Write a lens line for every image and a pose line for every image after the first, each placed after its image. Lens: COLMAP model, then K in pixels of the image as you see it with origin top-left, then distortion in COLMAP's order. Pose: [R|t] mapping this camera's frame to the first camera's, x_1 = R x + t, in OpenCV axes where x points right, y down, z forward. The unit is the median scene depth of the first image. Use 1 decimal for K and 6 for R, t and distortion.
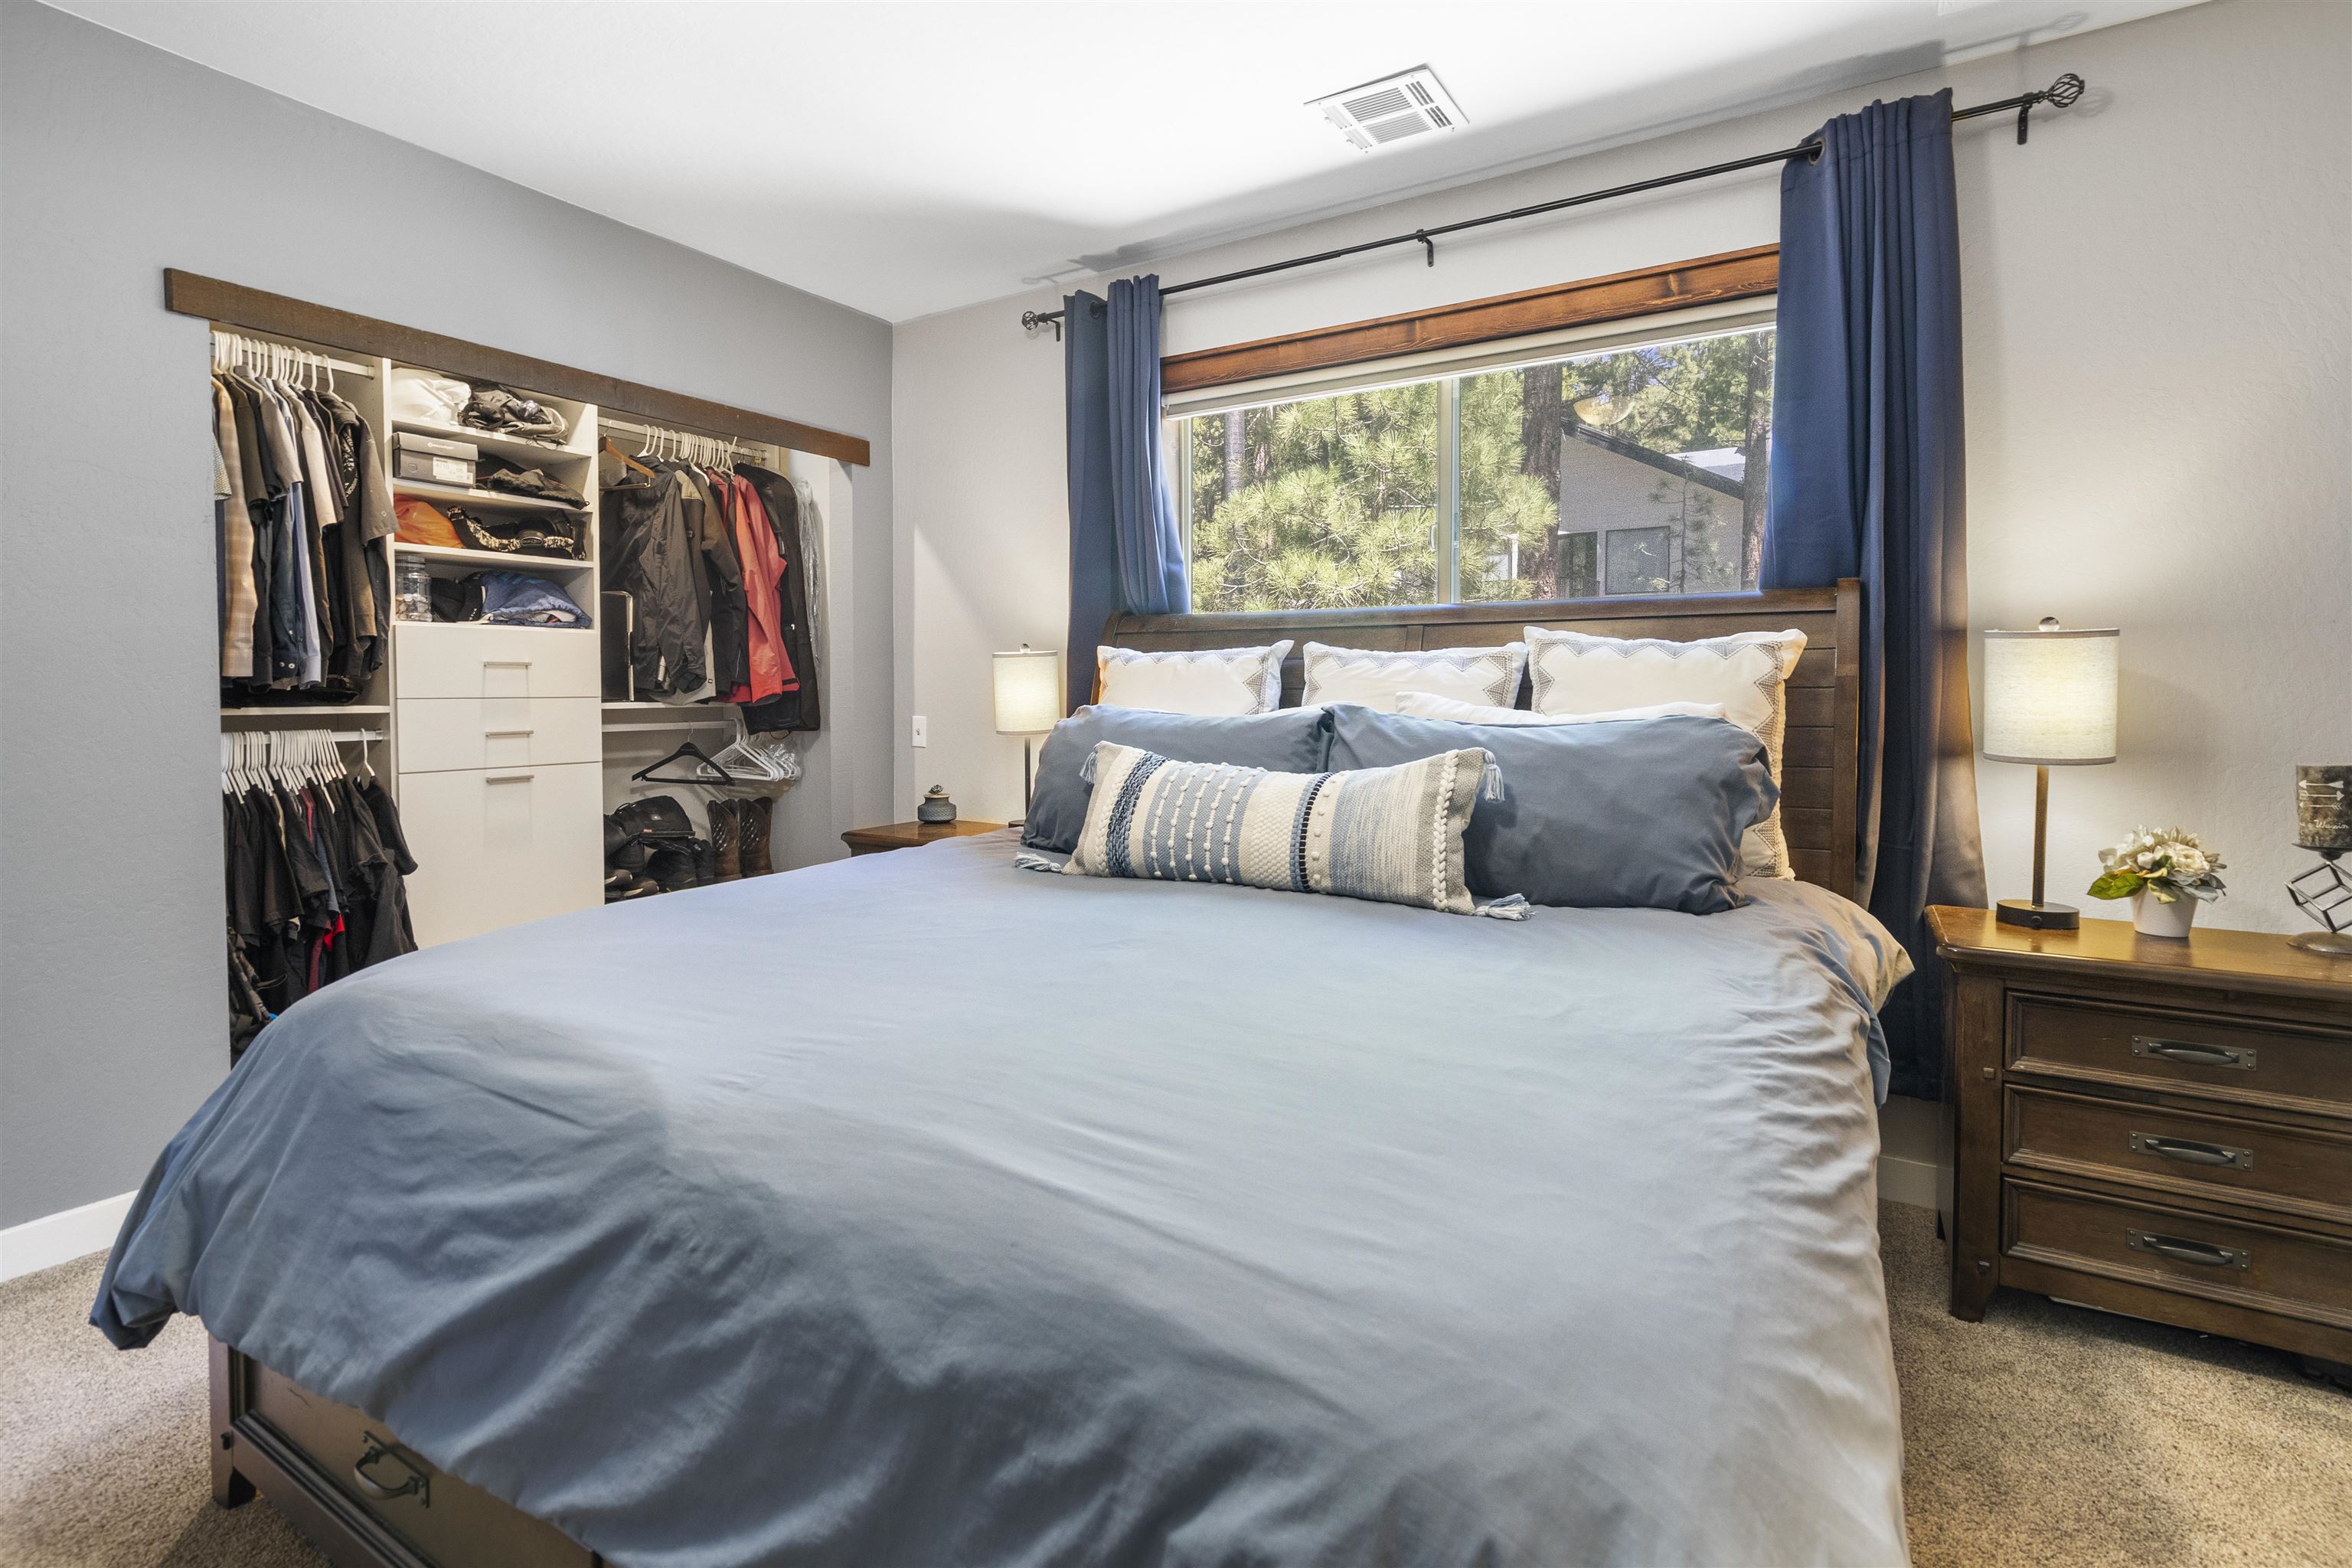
lens RADIAL K [[1098.0, 0, 1180.6], [0, 1098.0, 785.1], [0, 0, 1]] dist [-0.005505, 0.000215]
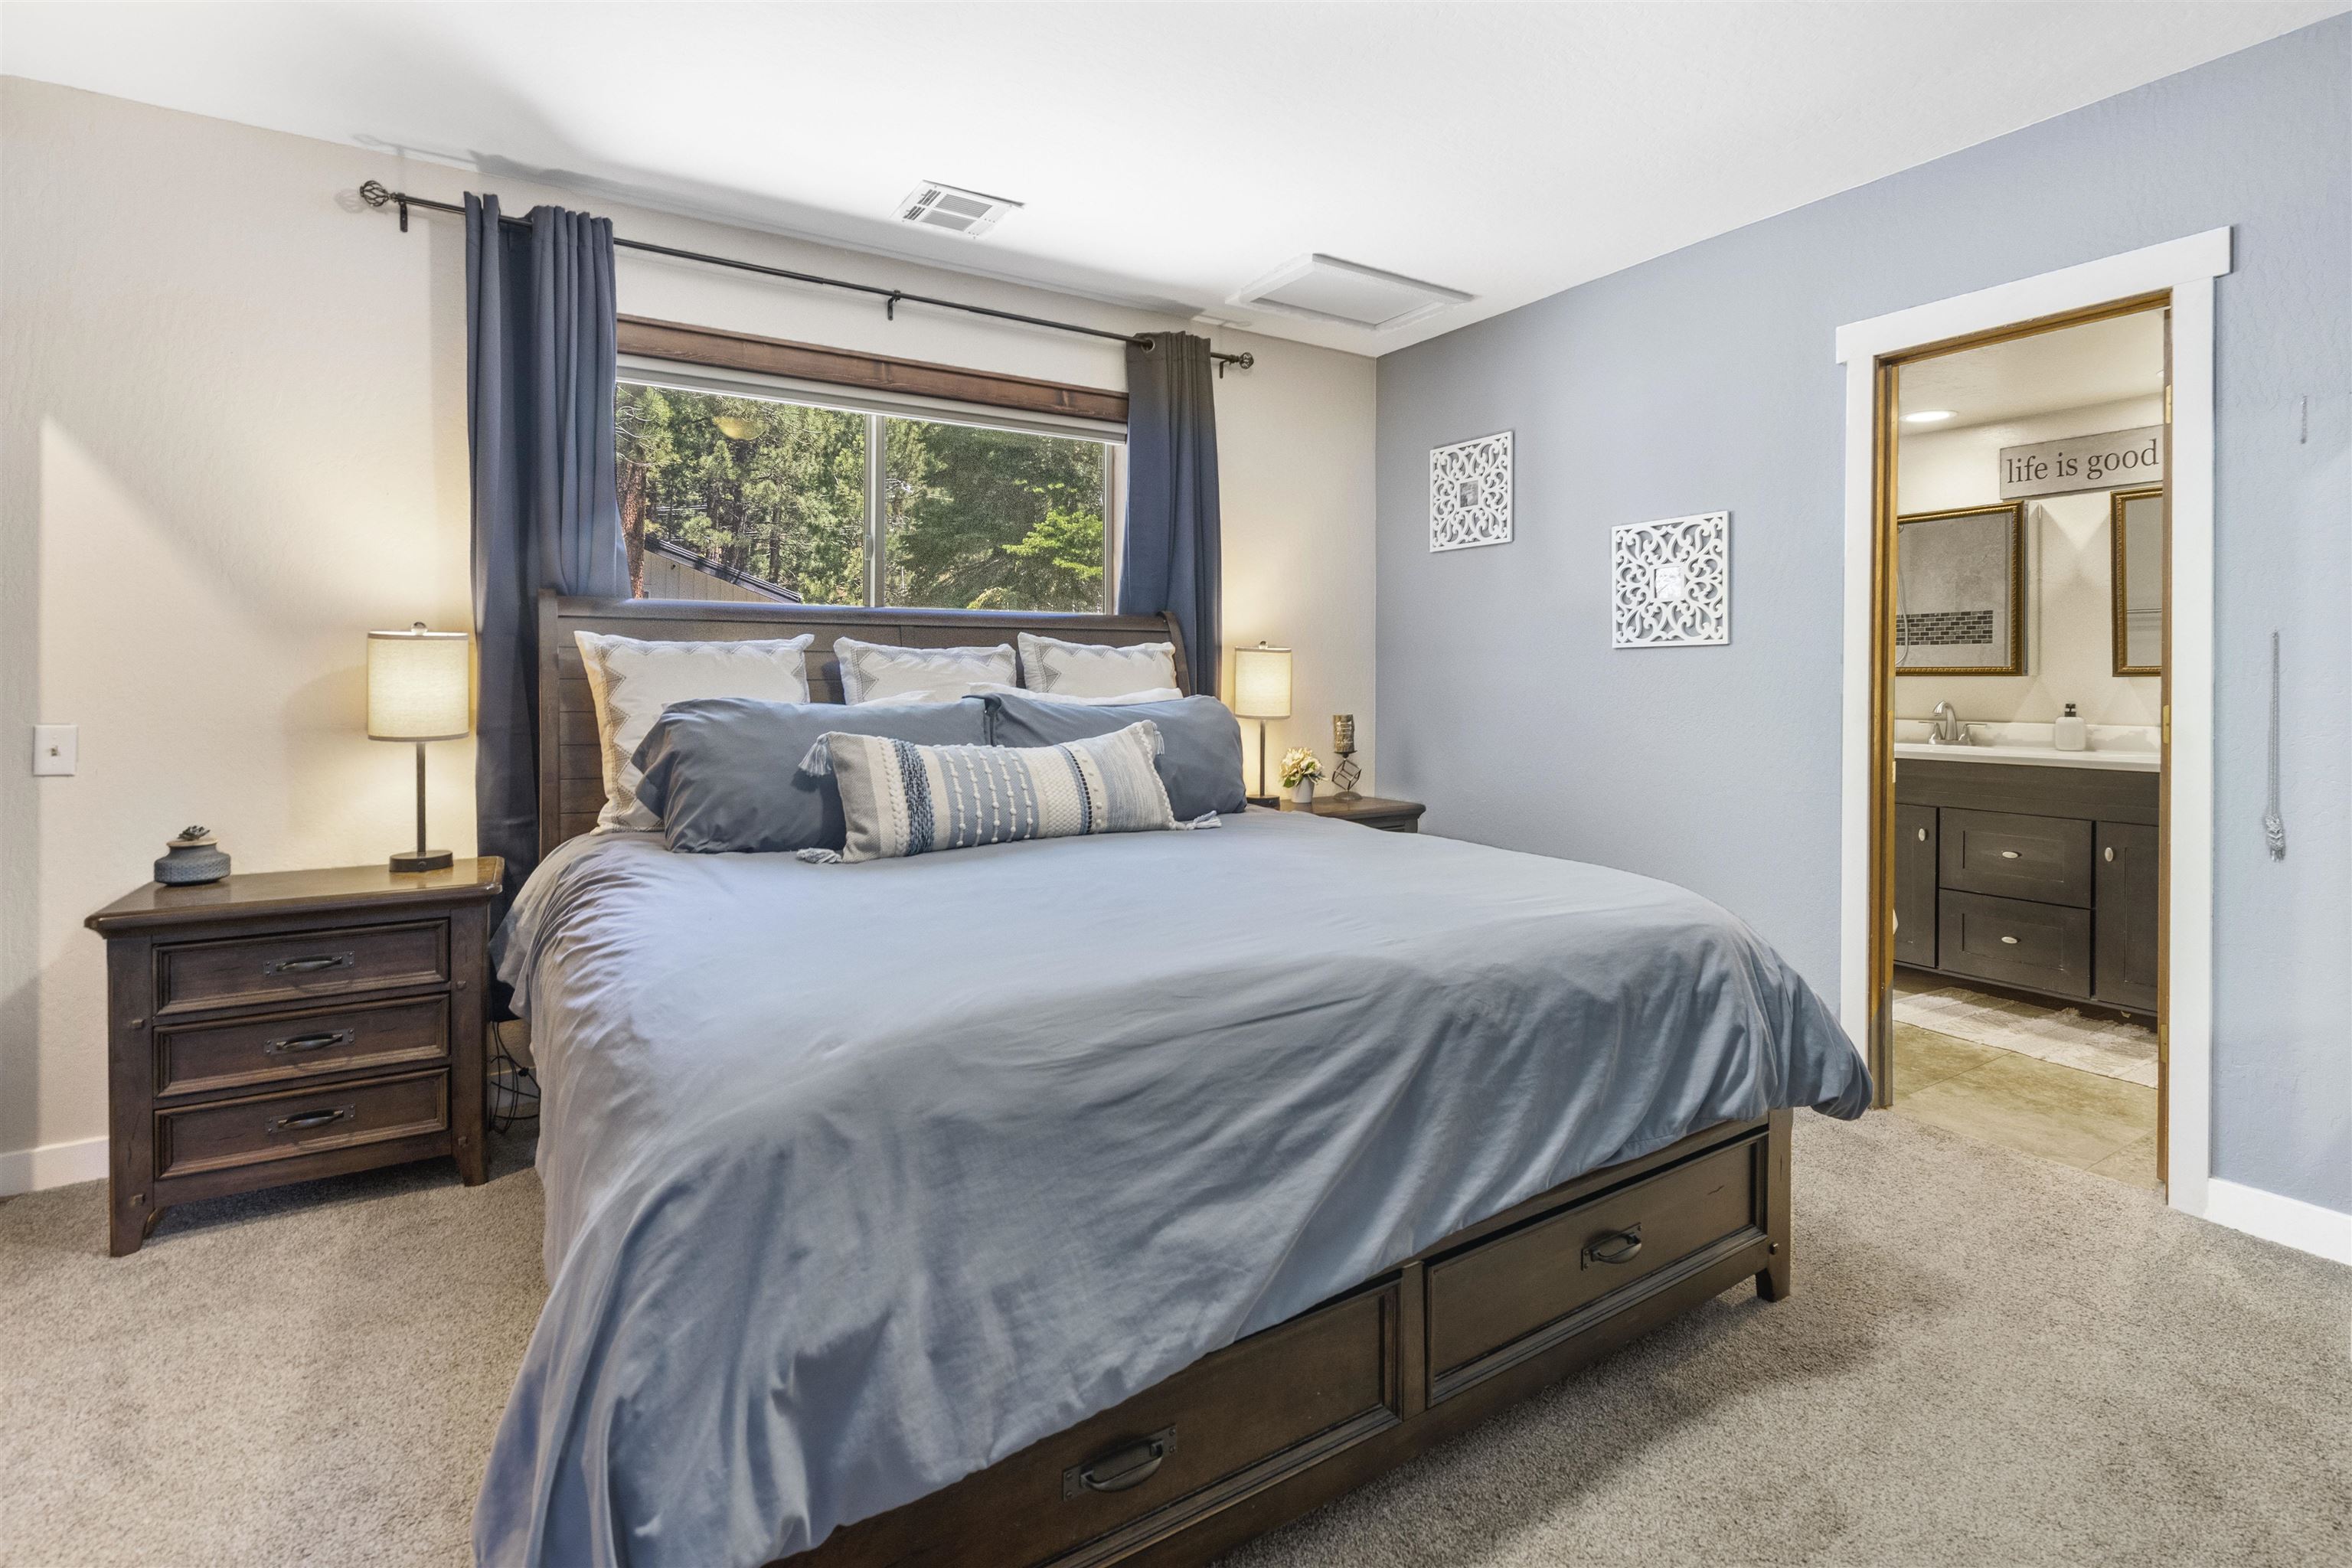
lens RADIAL K [[1098.0, 0, 1181.3], [0, 1098.0, 782.8], [0, 0, 1]] dist [-0.005505, 0.000215]
pose [[0.434304, -0.083455, 0.896892, -0.946356], [0.079097, 0.995386, 0.054318, -0.025380], [-0.897287, 0.047351, 0.438901, 0.296201]]
